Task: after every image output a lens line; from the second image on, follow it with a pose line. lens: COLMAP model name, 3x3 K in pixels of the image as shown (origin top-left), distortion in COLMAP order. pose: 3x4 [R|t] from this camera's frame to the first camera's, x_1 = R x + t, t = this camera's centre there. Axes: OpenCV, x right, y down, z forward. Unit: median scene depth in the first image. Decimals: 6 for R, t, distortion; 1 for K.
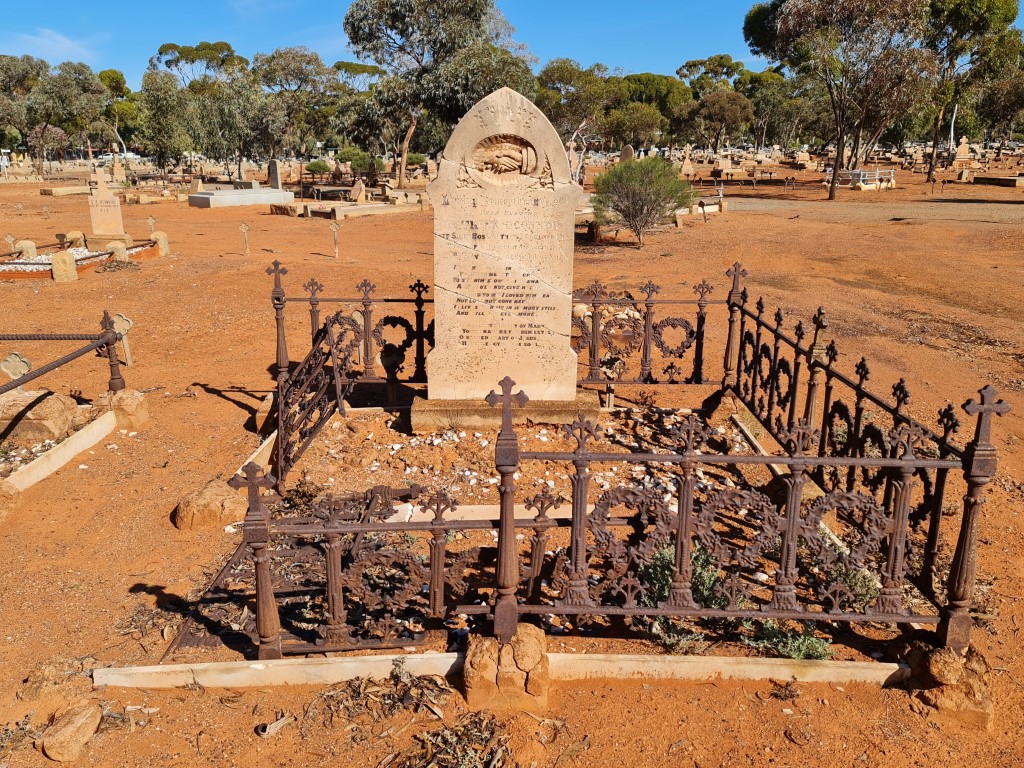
lens RADIAL K [[751.7, 0, 490.2], [0, 751.7, 382.8], [0, 0, 1]] dist [0.025623, 0.001452]
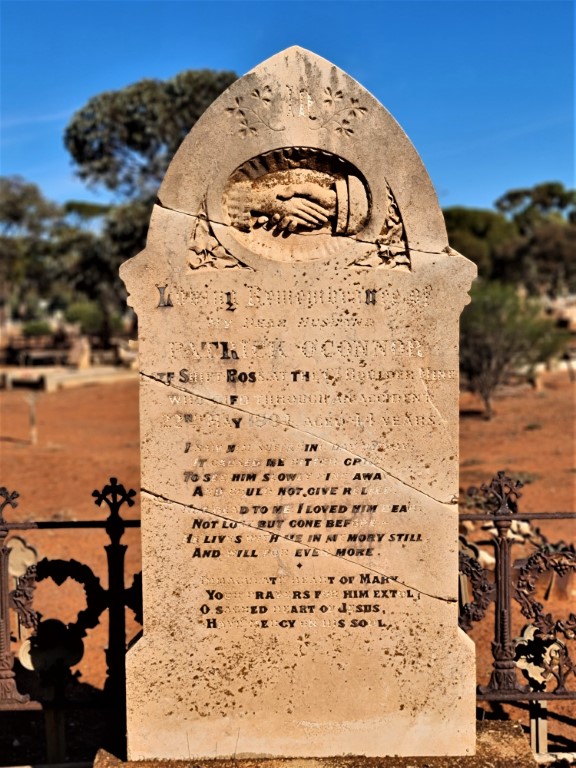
lens RADIAL K [[563.8, 0, 286.3], [0, 563.8, 402.7], [0, 0, 1]] dist [0.025623, 0.001452]
pose [[0.998855, -0.019494, 0.043693, -0.003638], [0.029672, 0.968787, -0.246114, -0.094707], [-0.037531, 0.247128, 0.968256, 0.659767]]
